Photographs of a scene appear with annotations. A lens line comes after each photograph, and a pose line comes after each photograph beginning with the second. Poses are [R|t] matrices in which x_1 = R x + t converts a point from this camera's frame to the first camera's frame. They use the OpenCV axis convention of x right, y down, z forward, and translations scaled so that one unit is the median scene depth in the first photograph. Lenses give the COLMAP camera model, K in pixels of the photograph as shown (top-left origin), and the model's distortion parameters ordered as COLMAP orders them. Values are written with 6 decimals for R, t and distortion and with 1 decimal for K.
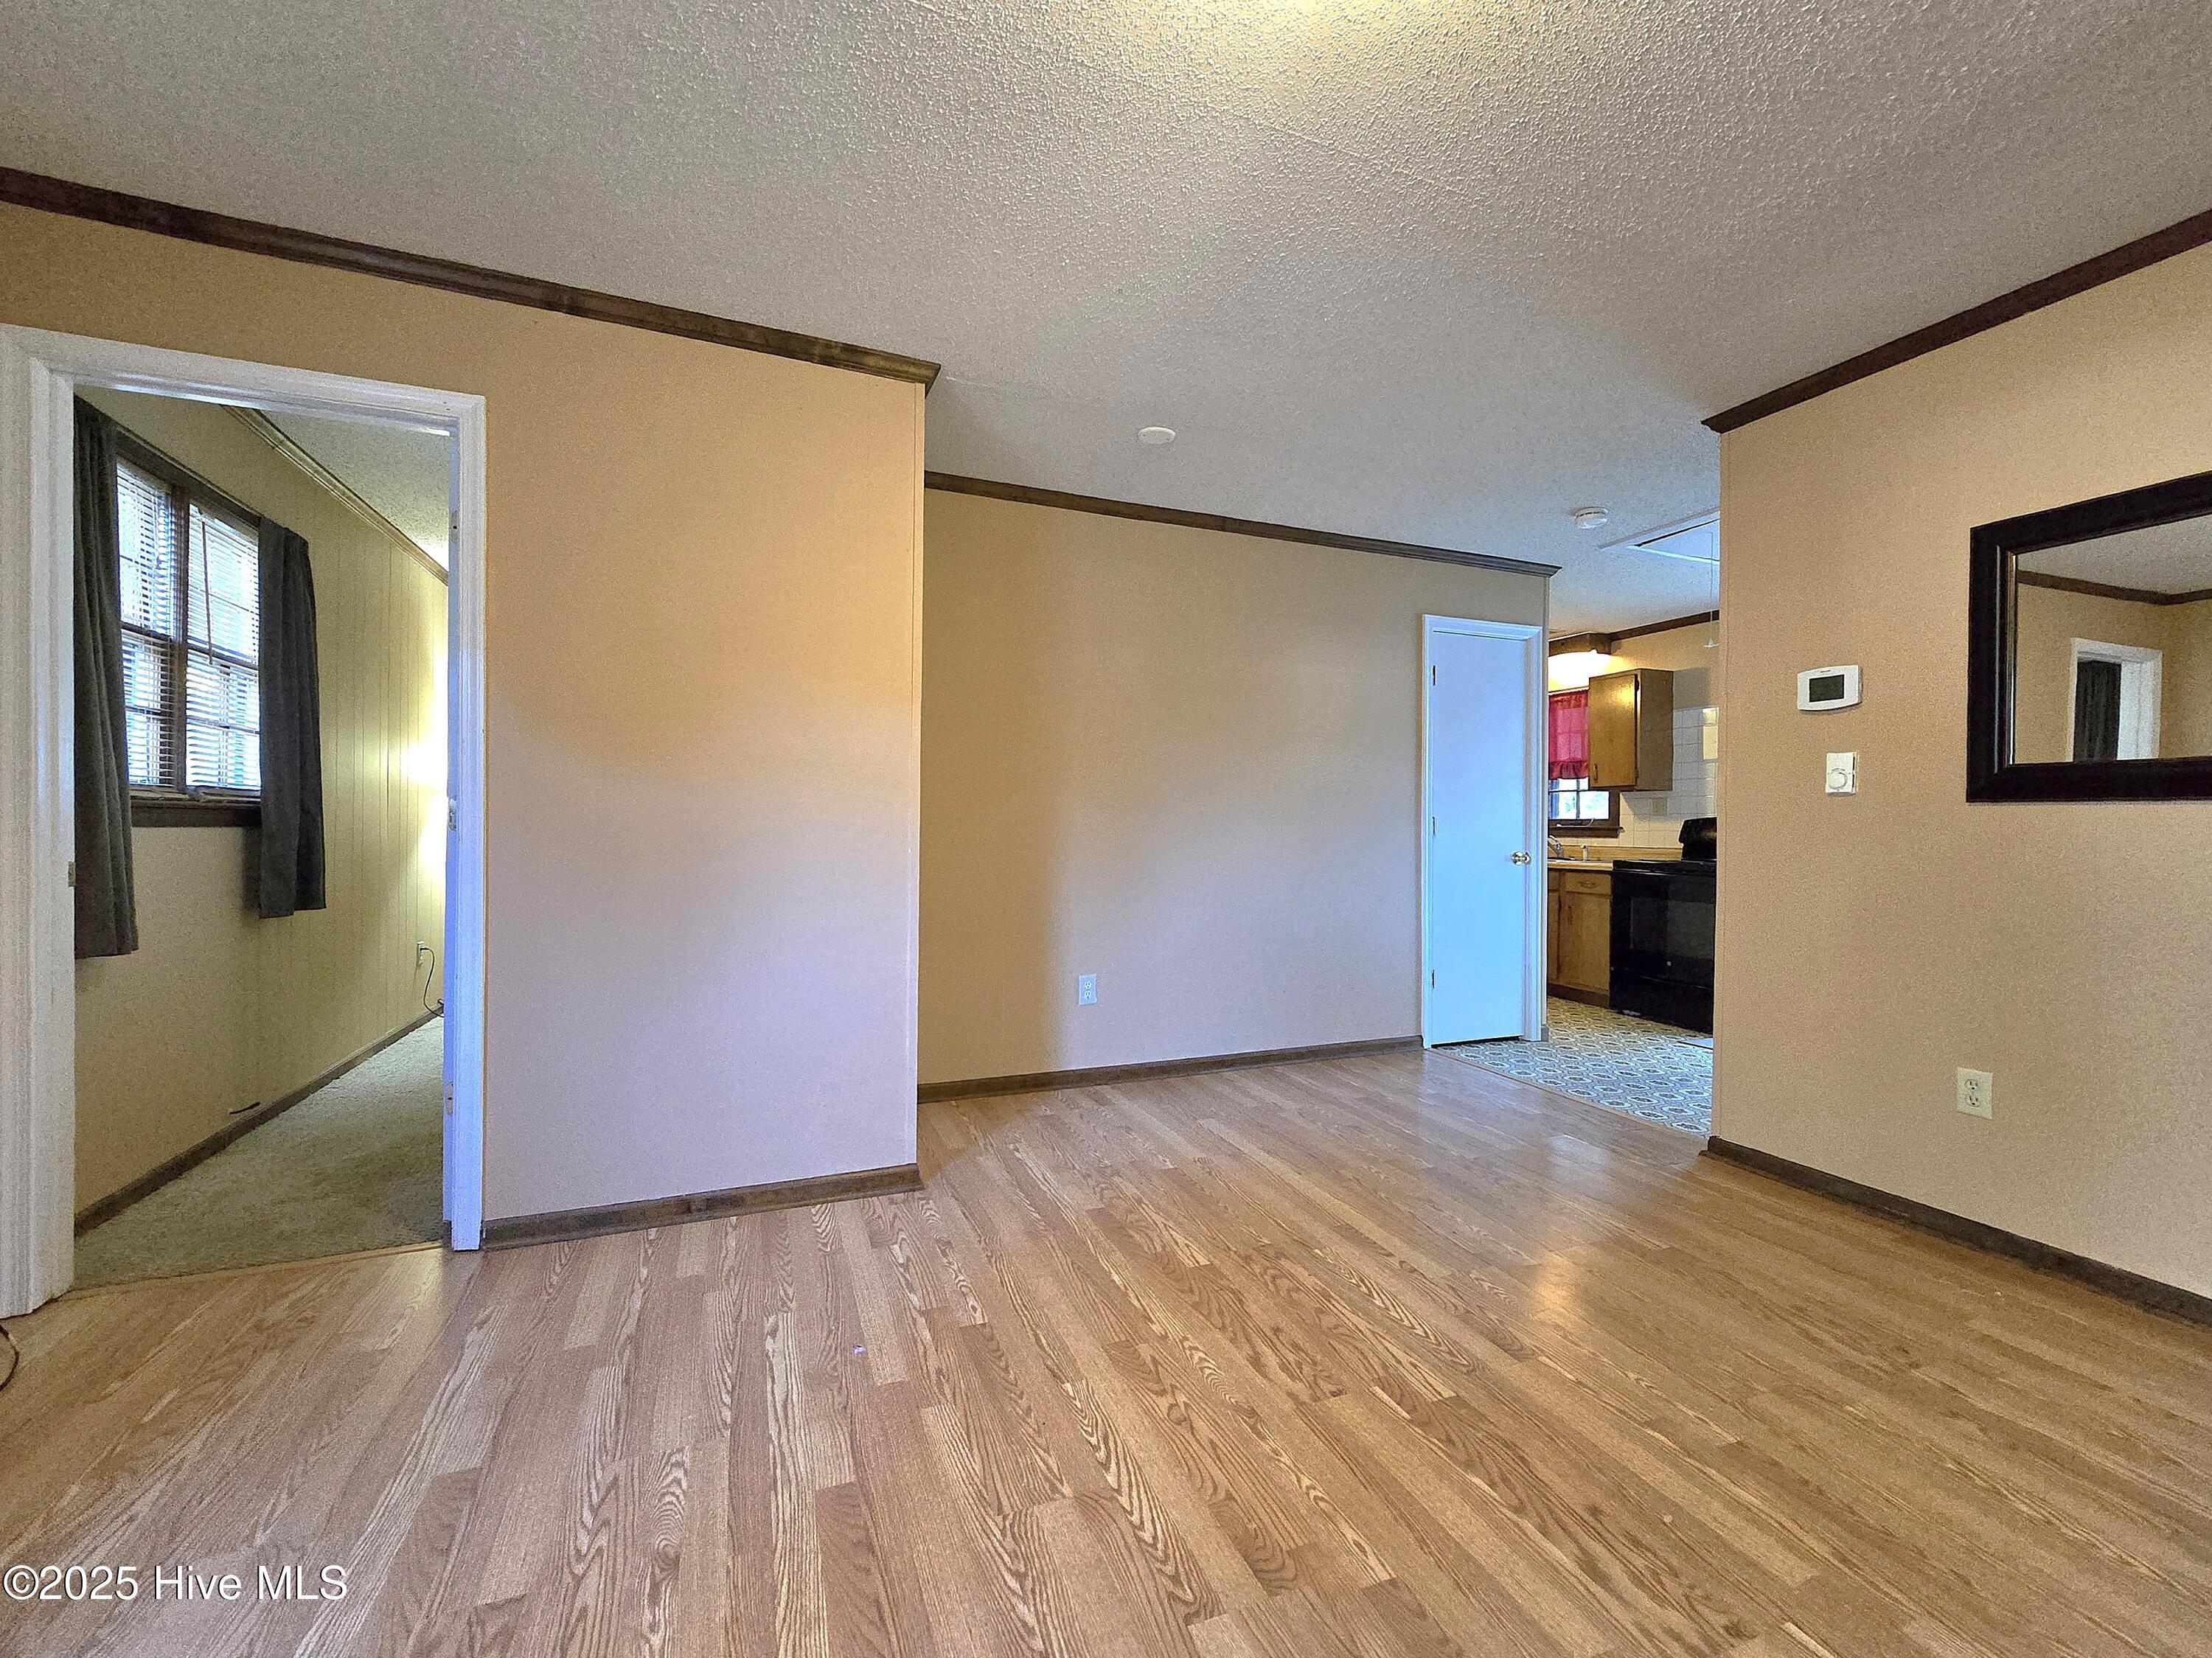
lens RADIAL K [[919.3, 0, 1102.5], [0, 919.3, 831.1], [0, 0, 1]] dist [-0.002496, -0.000767]
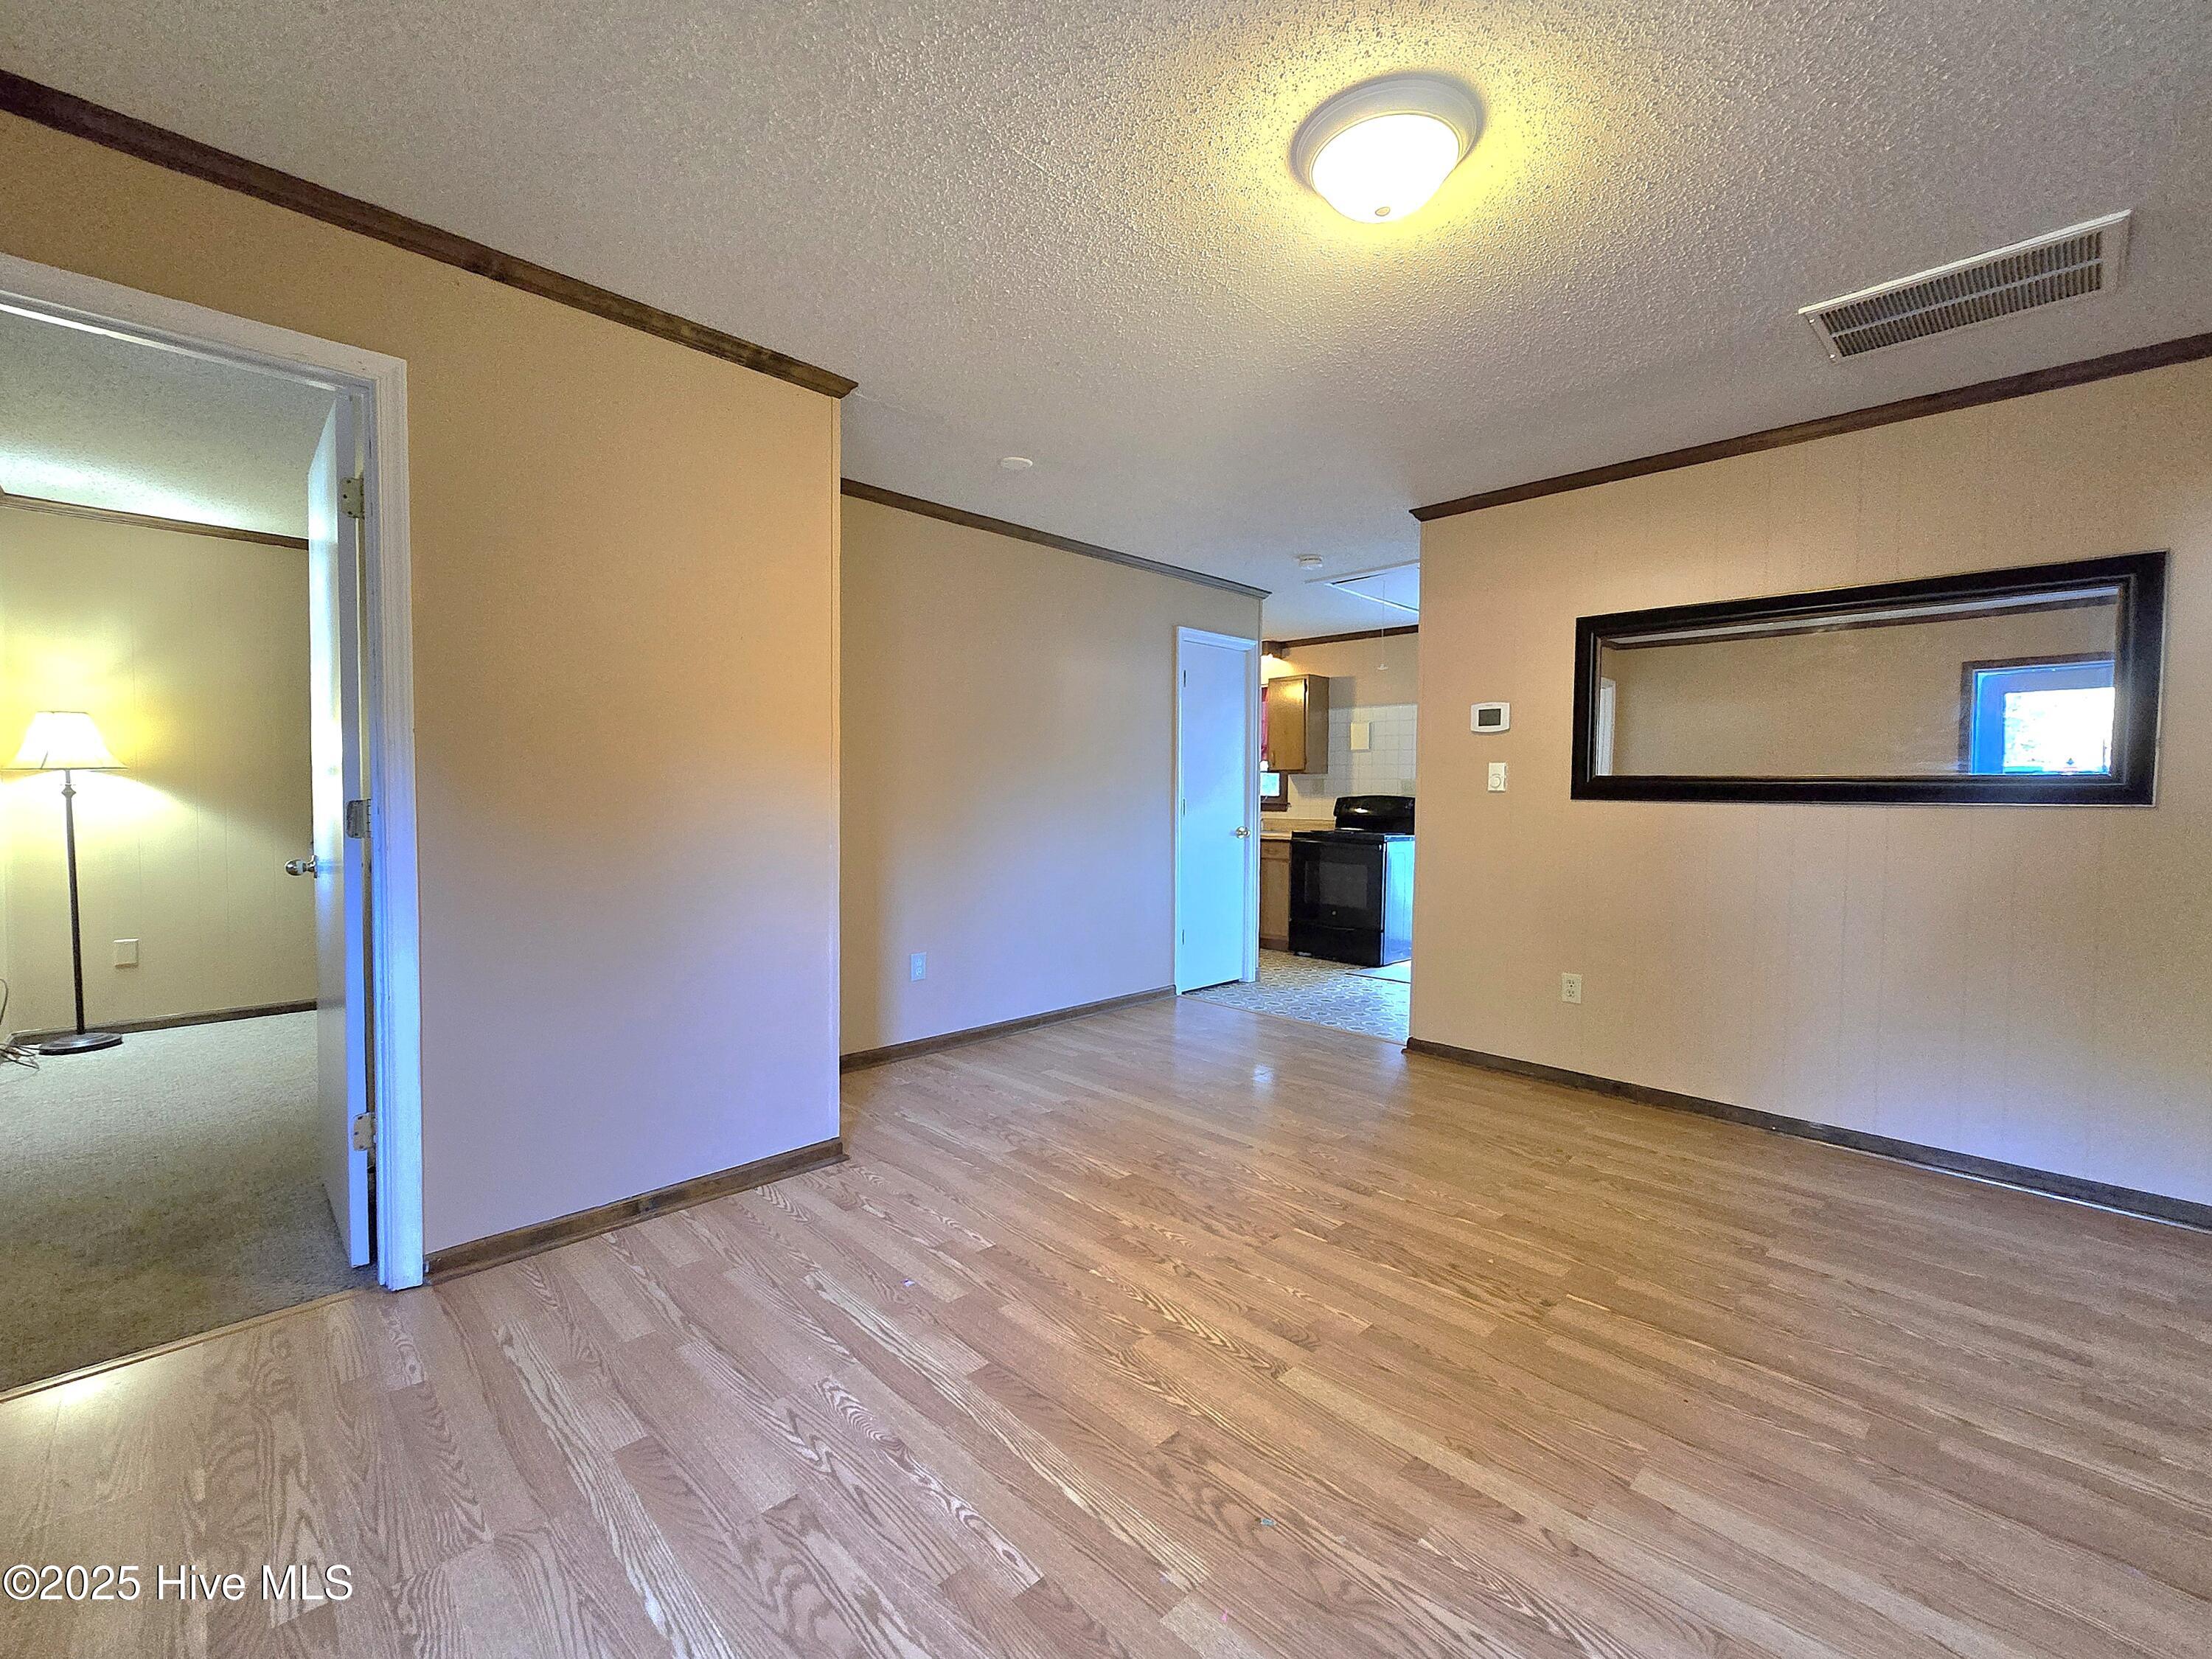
lens RADIAL K [[948.2, 0, 1106.0], [0, 948.2, 829.5], [0, 0, 1]] dist [-0.001859, -0.000420]
pose [[0.917878, -0.016101, 0.396537, -0.385398], [0.001363, 0.999299, 0.037421, -0.040755], [-0.396861, -0.033807, 0.917256, -0.136842]]
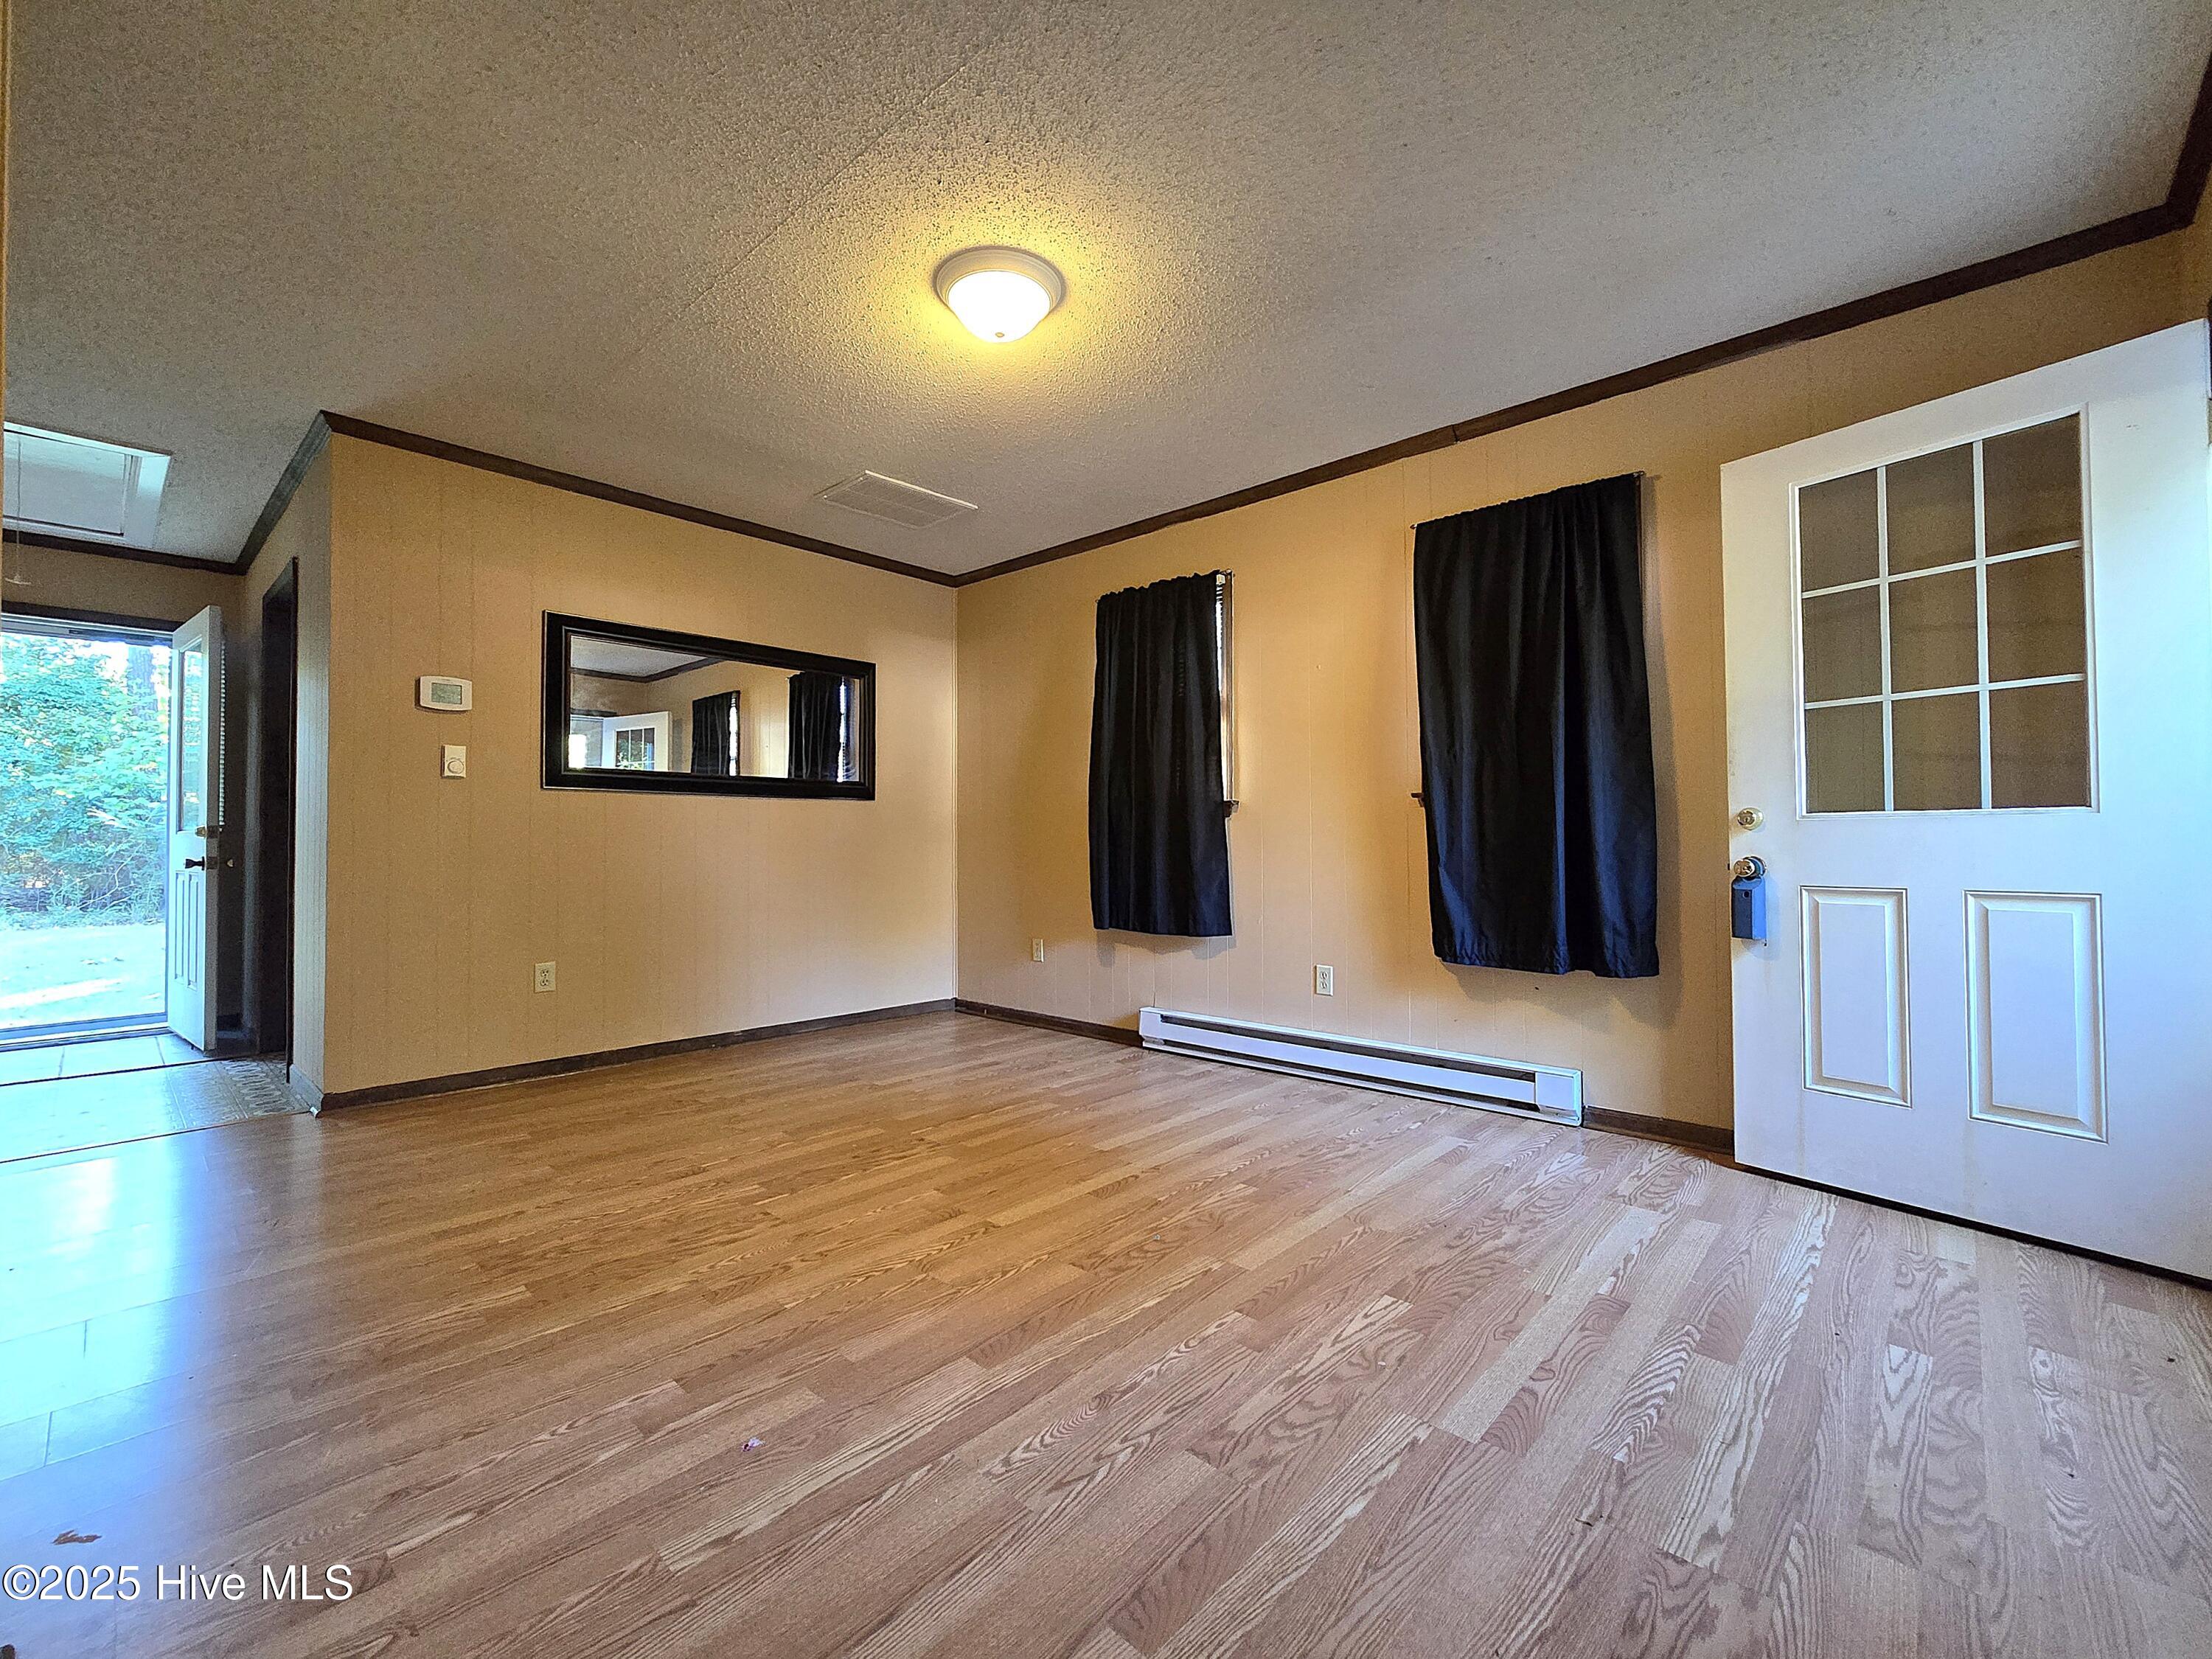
lens RADIAL K [[919.4, 0, 1102.5], [0, 919.4, 831.6], [0, 0, 1]] dist [-0.002496, -0.000767]
pose [[-0.441353, 0.000691, 0.897333, -0.828736], [0.006707, 0.999974, 0.002529, 0.042961], [-0.897309, 0.007134, -0.441346, 0.825041]]
